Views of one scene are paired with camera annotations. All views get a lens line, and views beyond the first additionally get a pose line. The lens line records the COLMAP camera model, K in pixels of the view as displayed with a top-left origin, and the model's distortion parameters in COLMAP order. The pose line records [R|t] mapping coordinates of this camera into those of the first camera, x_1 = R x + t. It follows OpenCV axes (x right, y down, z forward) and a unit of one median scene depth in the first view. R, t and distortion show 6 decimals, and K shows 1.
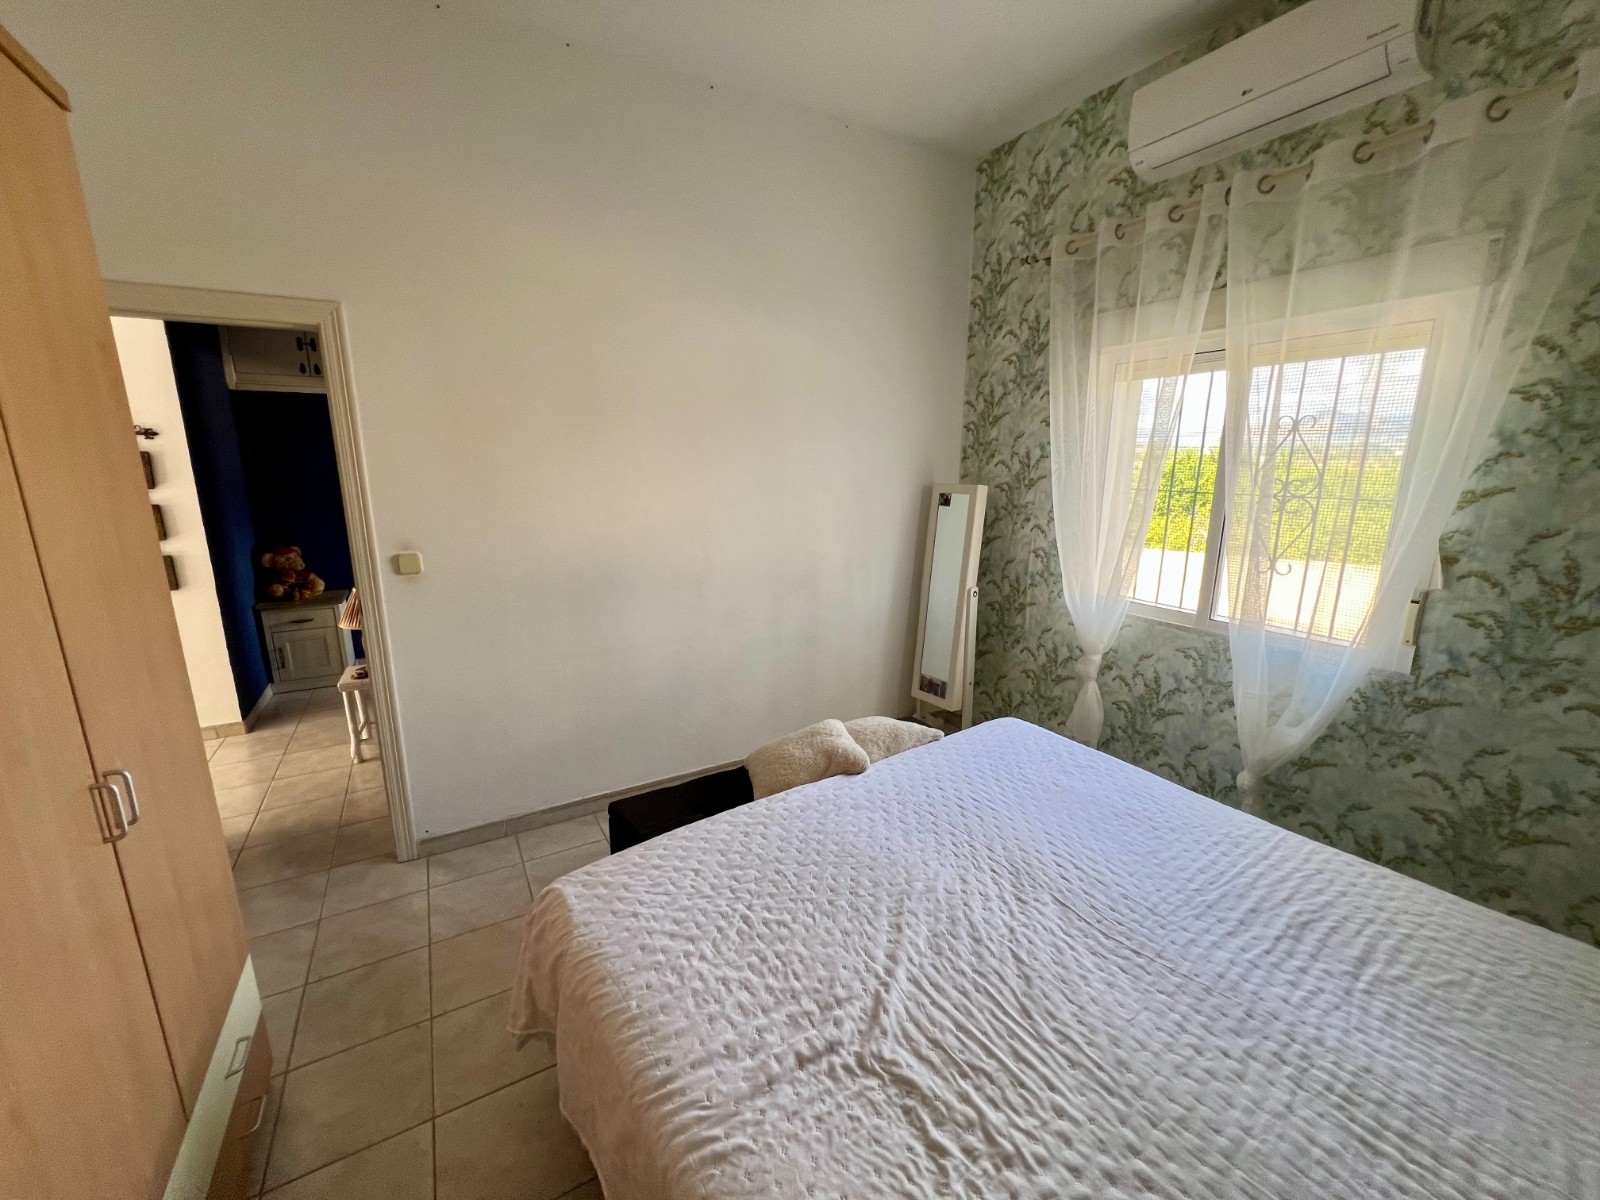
lens RADIAL K [[641.2, 0, 794.4], [0, 641.2, 600.2], [0, 0, 1]] dist [-0.002317, 0.001392]
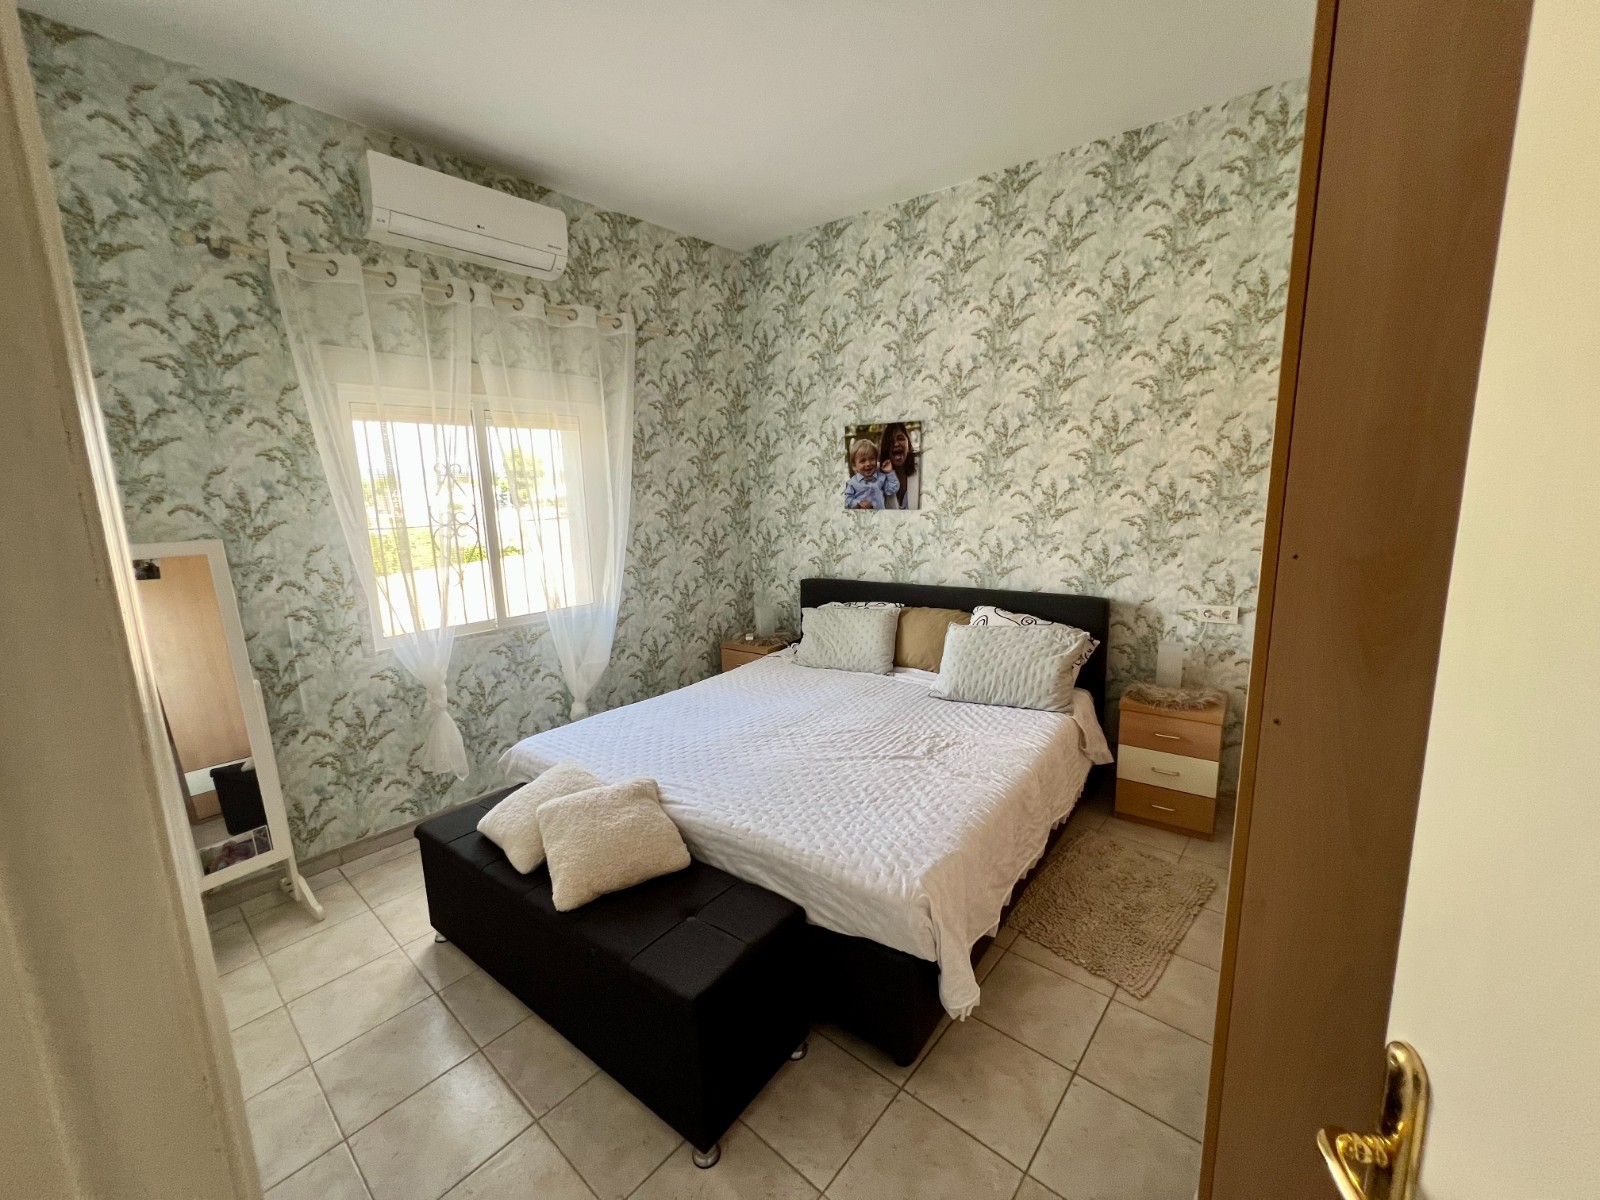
lens RADIAL K [[641.2, 0, 794.4], [0, 641.2, 600.2], [0, 0, 1]] dist [-0.002317, 0.001392]
pose [[-0.320104, -0.151453, 0.935198, -1.259605], [0.236045, 0.943258, 0.233553, -0.288930], [-0.917505, 0.295510, -0.266191, 1.381557]]
